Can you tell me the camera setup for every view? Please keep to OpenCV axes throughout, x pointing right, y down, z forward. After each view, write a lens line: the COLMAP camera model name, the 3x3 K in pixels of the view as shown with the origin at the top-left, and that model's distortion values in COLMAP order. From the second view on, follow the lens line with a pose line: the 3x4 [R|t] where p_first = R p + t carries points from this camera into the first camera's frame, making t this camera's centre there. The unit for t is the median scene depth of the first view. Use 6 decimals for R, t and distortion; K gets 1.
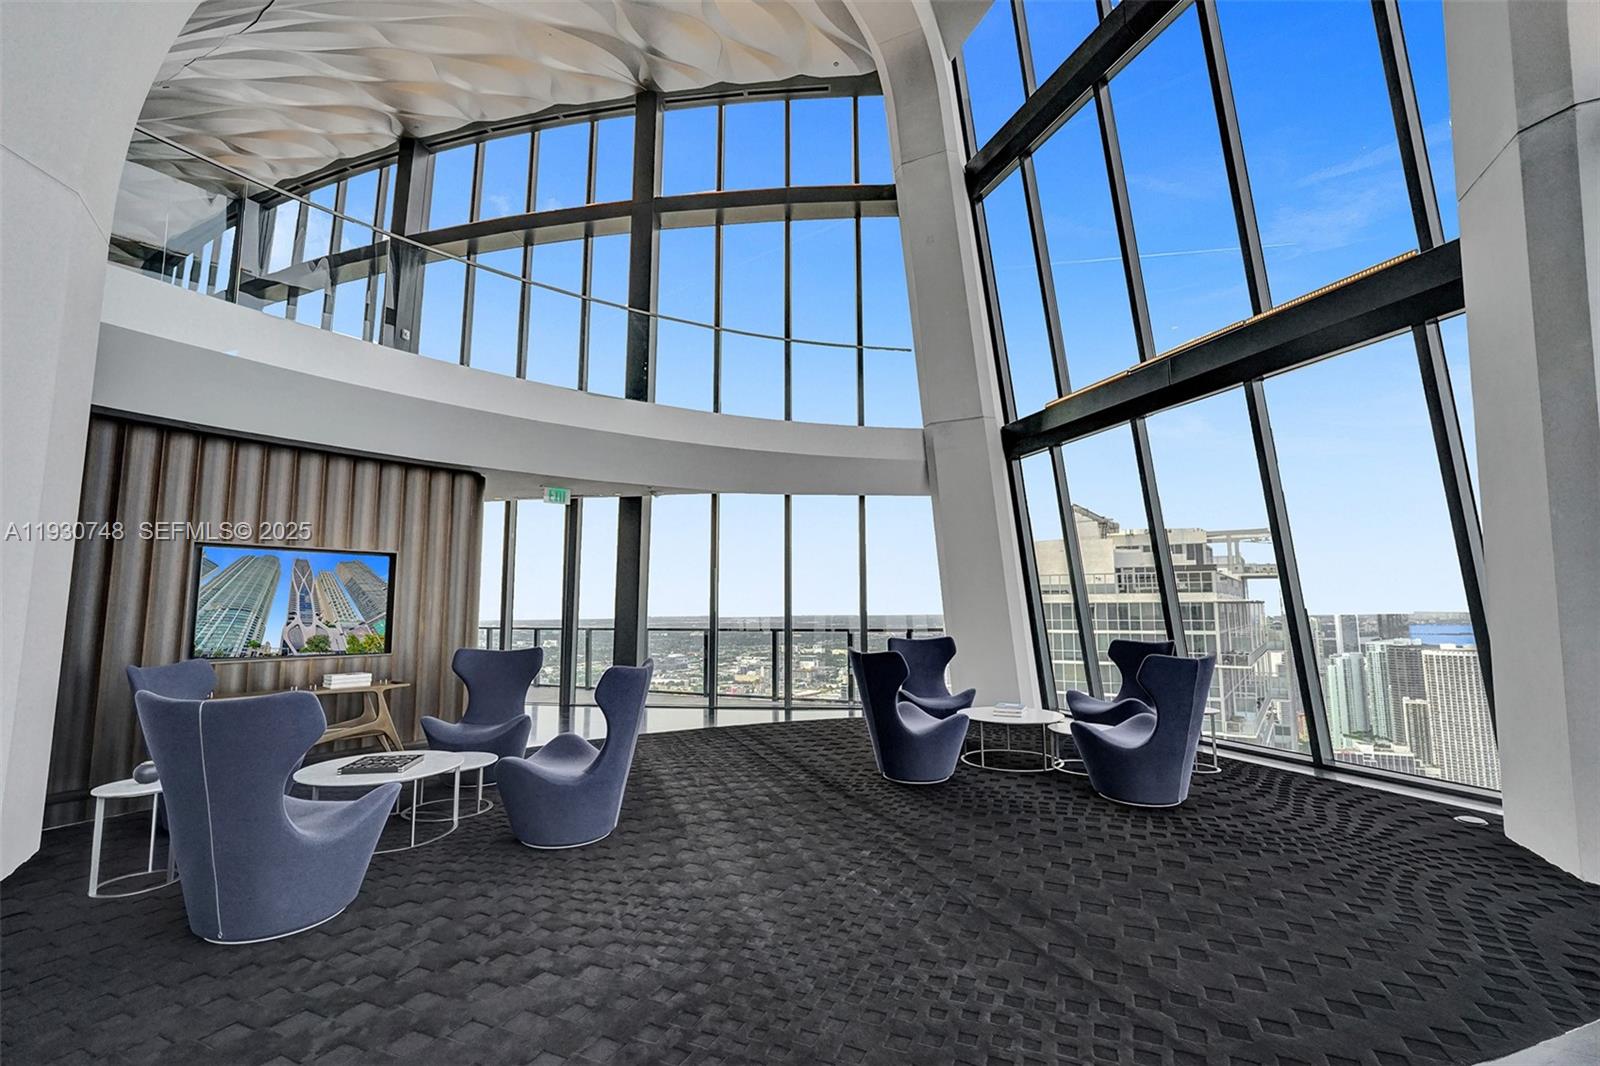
lens RADIAL K [[647.1, 0, 800.0], [0, 647.1, 533.0], [0, 0, 1]] dist [-0.030613, -0.000043]
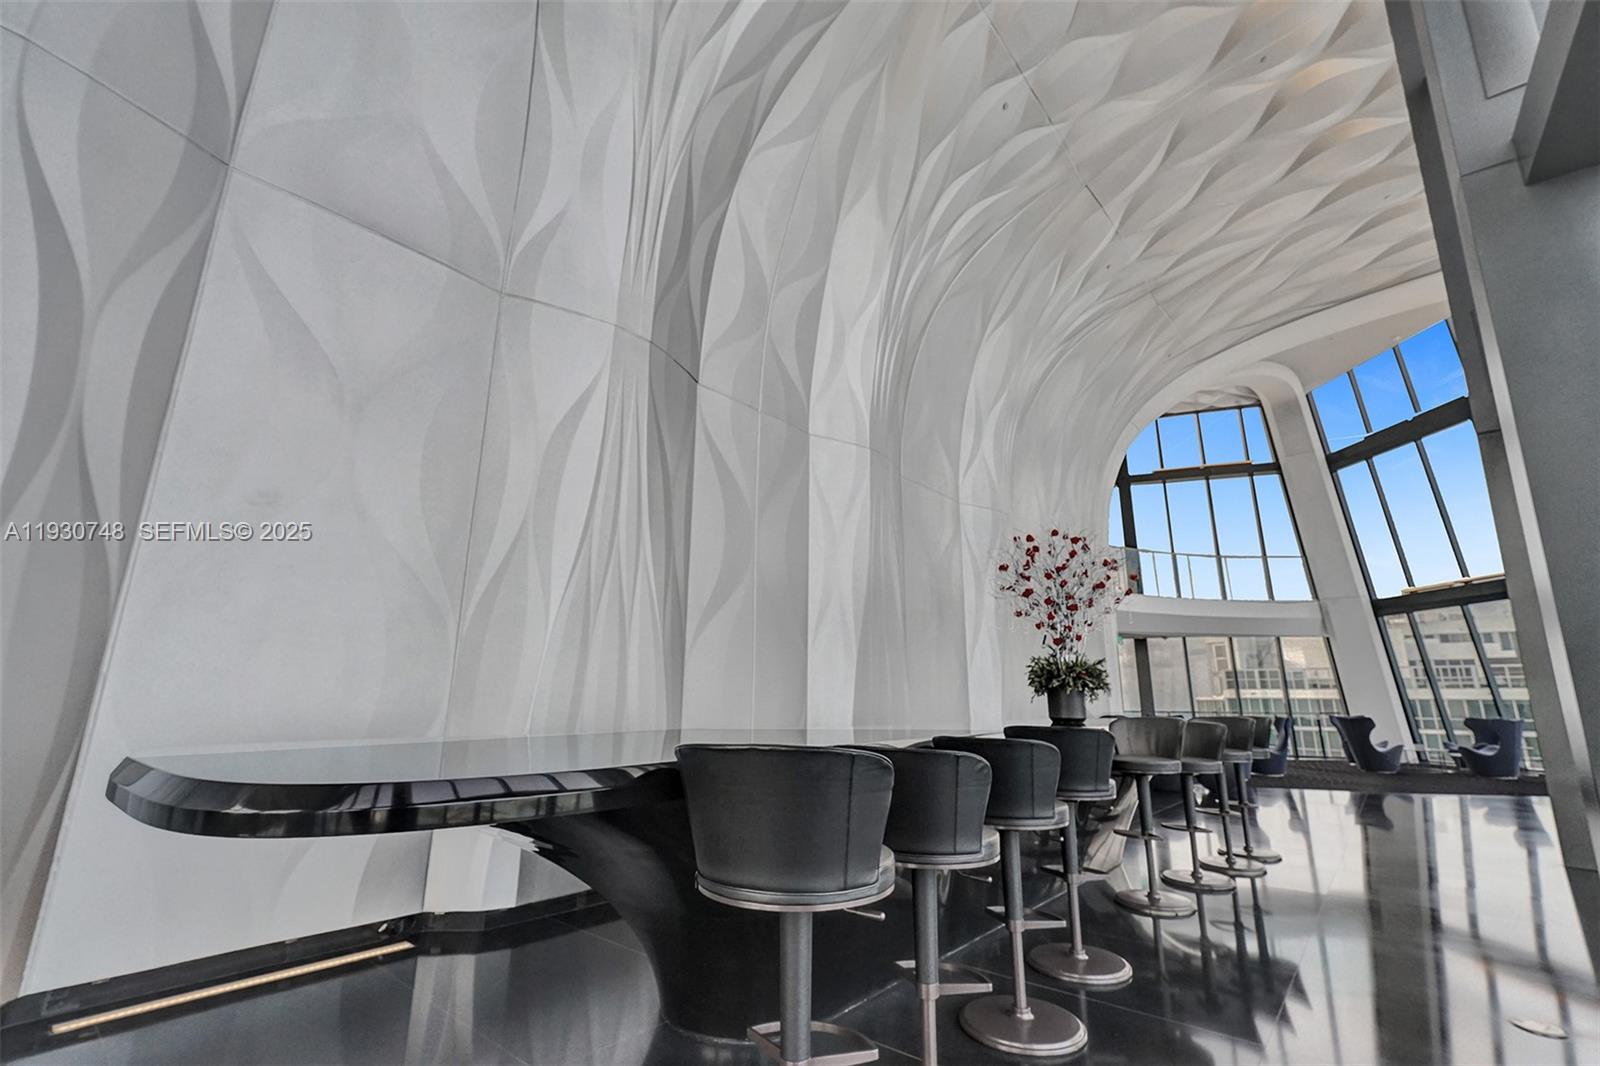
lens RADIAL K [[647.1, 0, 800.0], [0, 647.1, 533.0], [0, 0, 1]] dist [-0.030613, -0.000043]
pose [[0.956916, -0.062059, -0.283656, -0.652969], [0.020601, 0.988942, -0.146868, -0.112195], [0.289633, 0.134697, 0.947612, -1.084346]]
